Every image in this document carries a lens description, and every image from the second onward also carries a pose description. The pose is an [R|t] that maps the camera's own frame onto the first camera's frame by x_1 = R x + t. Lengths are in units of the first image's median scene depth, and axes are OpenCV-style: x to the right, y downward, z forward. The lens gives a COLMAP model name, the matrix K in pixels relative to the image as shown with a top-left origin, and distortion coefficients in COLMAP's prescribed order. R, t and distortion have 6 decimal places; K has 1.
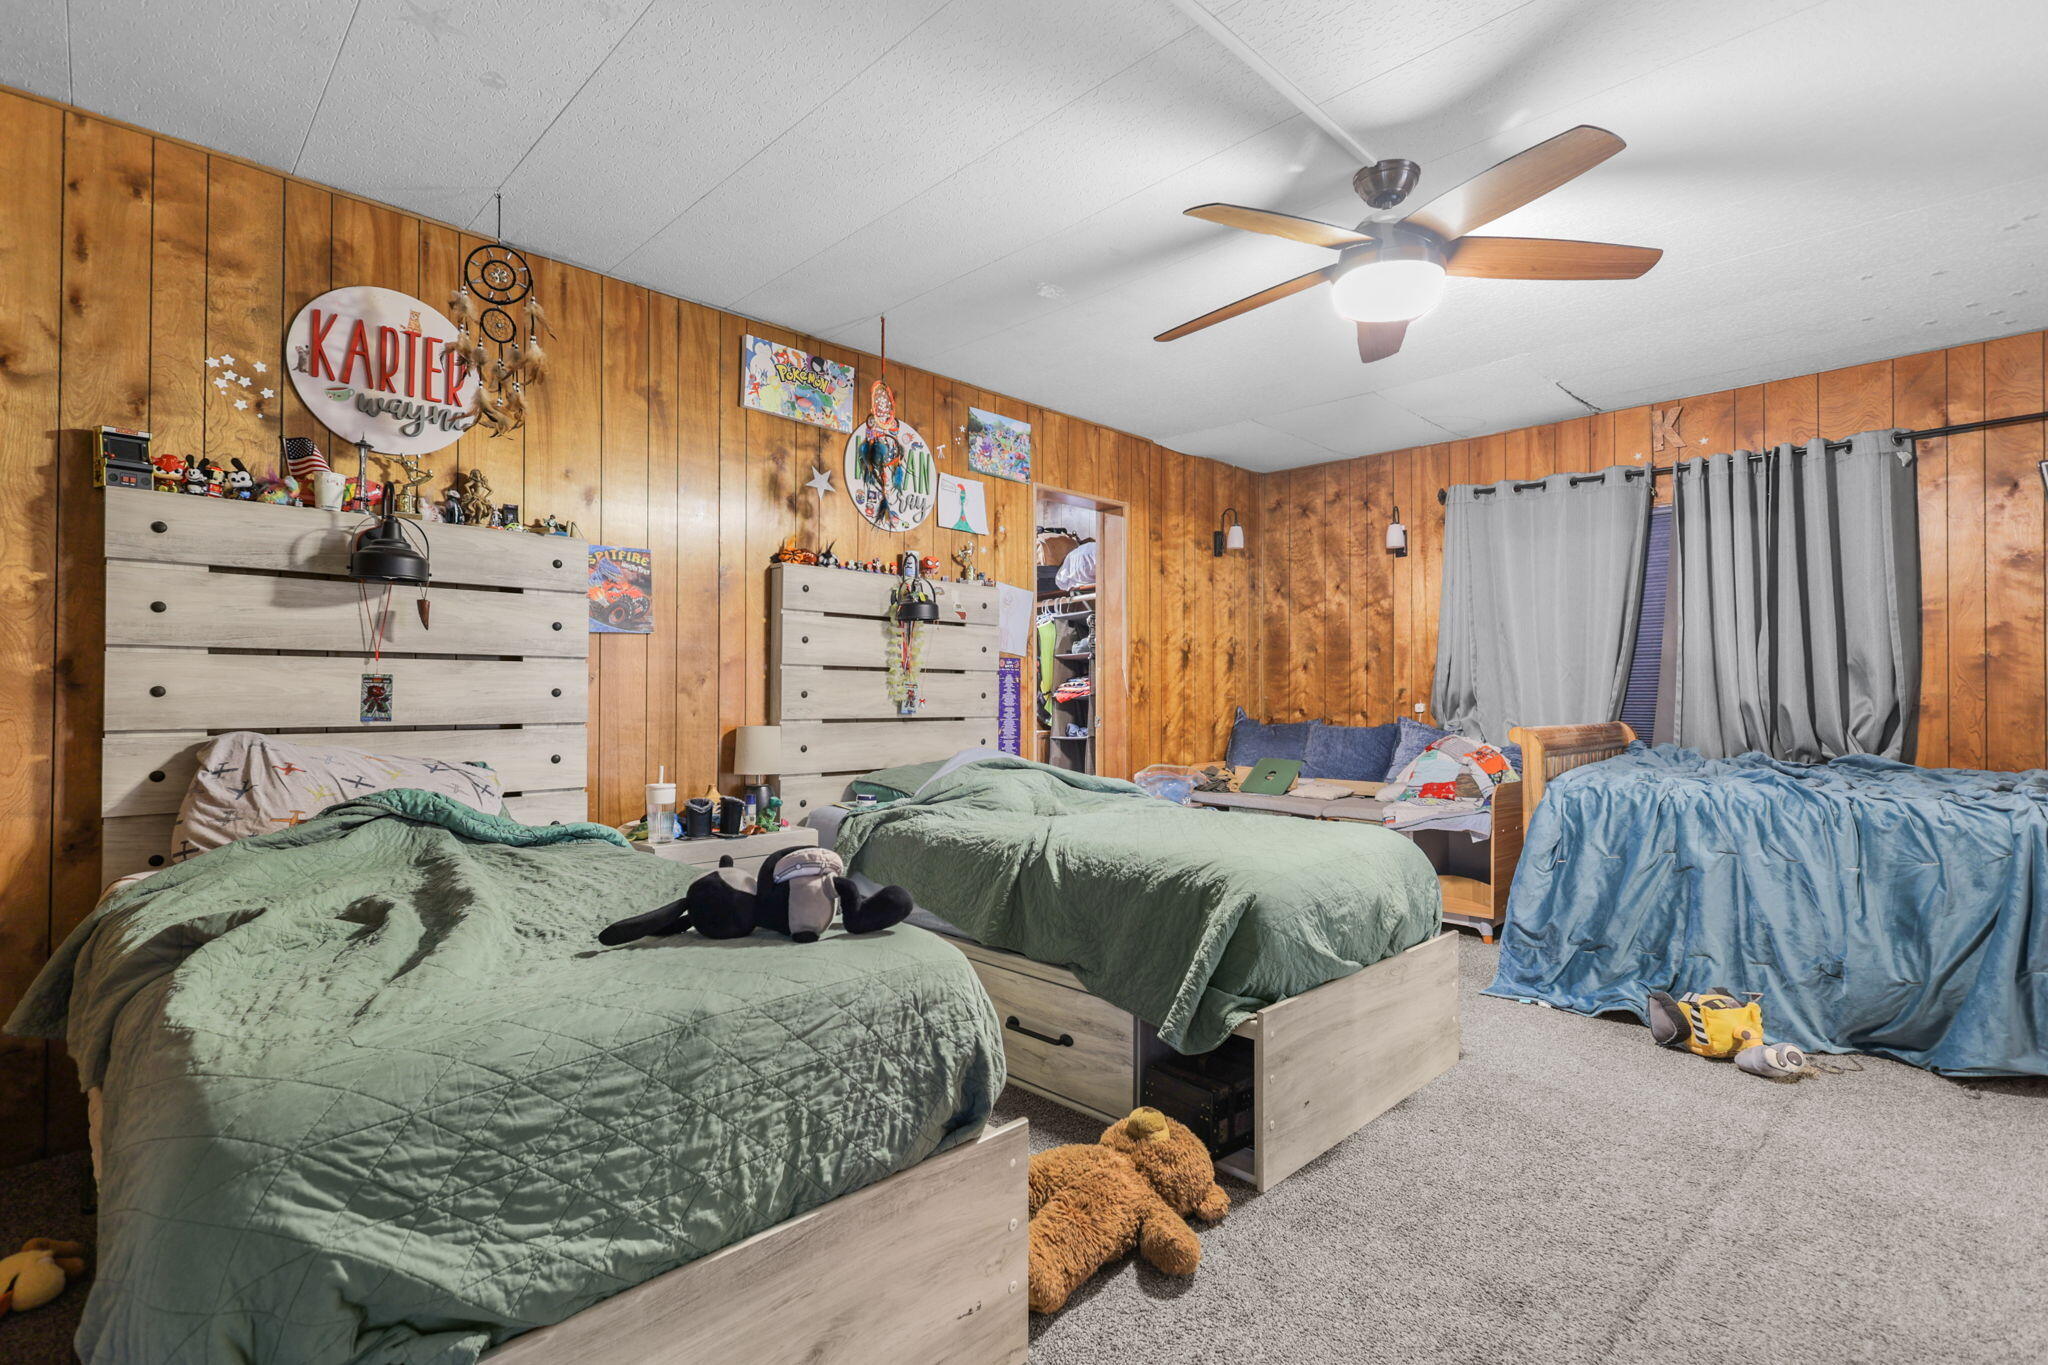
lens RADIAL K [[951.2, 0, 1022.6], [0, 951.2, 678.7], [0, 0, 1]] dist [0.003637, 0.000394]
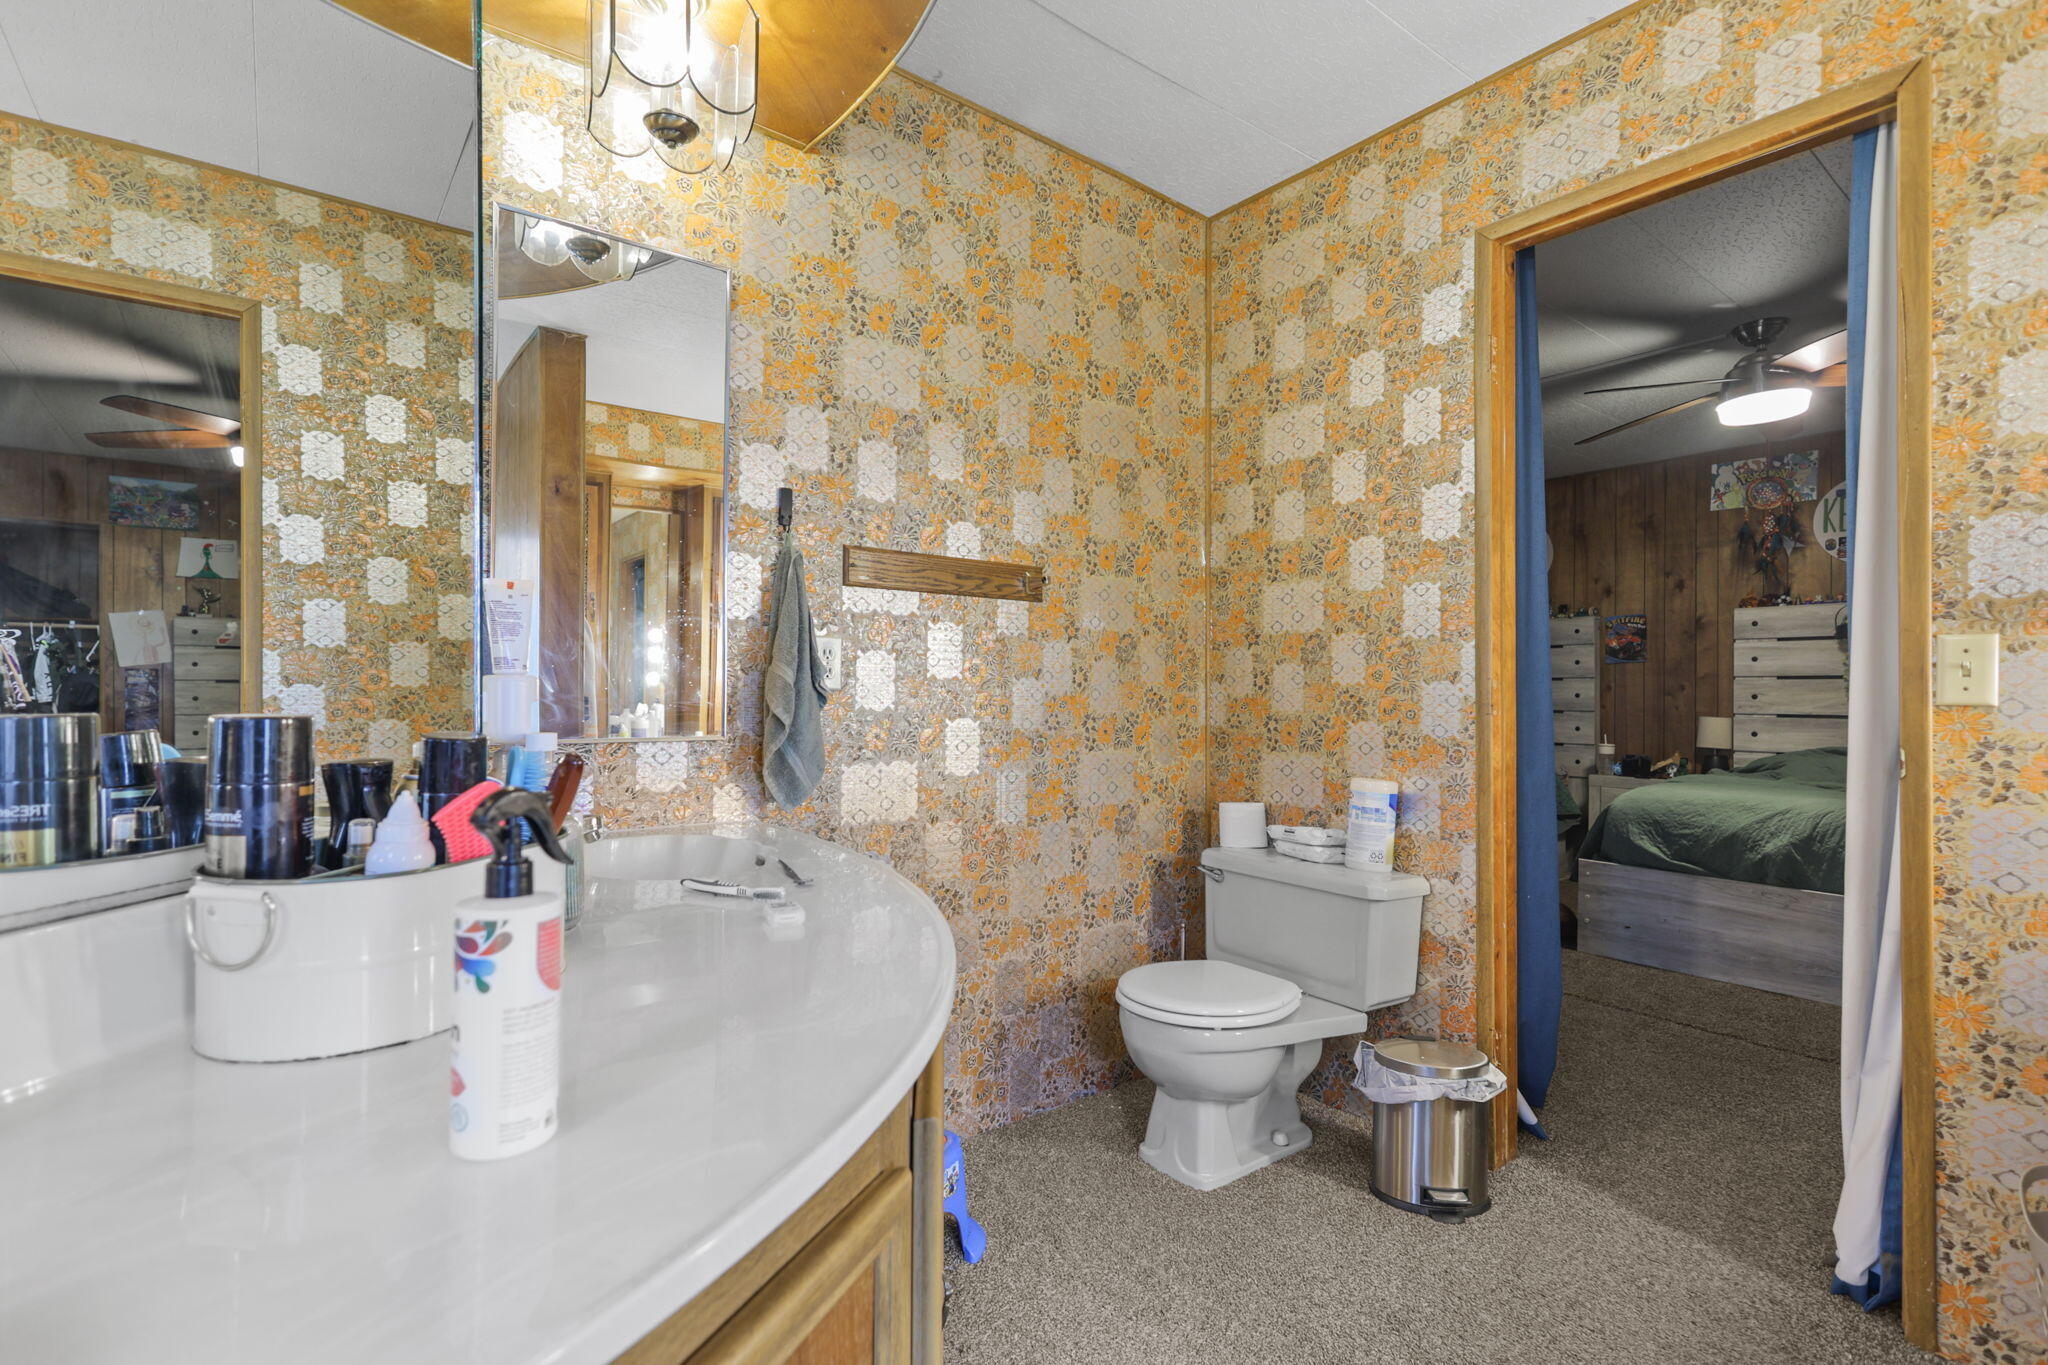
lens RADIAL K [[951.2, 0, 1020.9], [0, 951.2, 692.5], [0, 0, 1]] dist [0.003637, 0.000394]
pose [[-0.120735, -0.002362, -0.992682, 1.374303], [0.015049, 0.999878, -0.004209, -0.000620], [0.992571, -0.015447, -0.120685, 0.061600]]
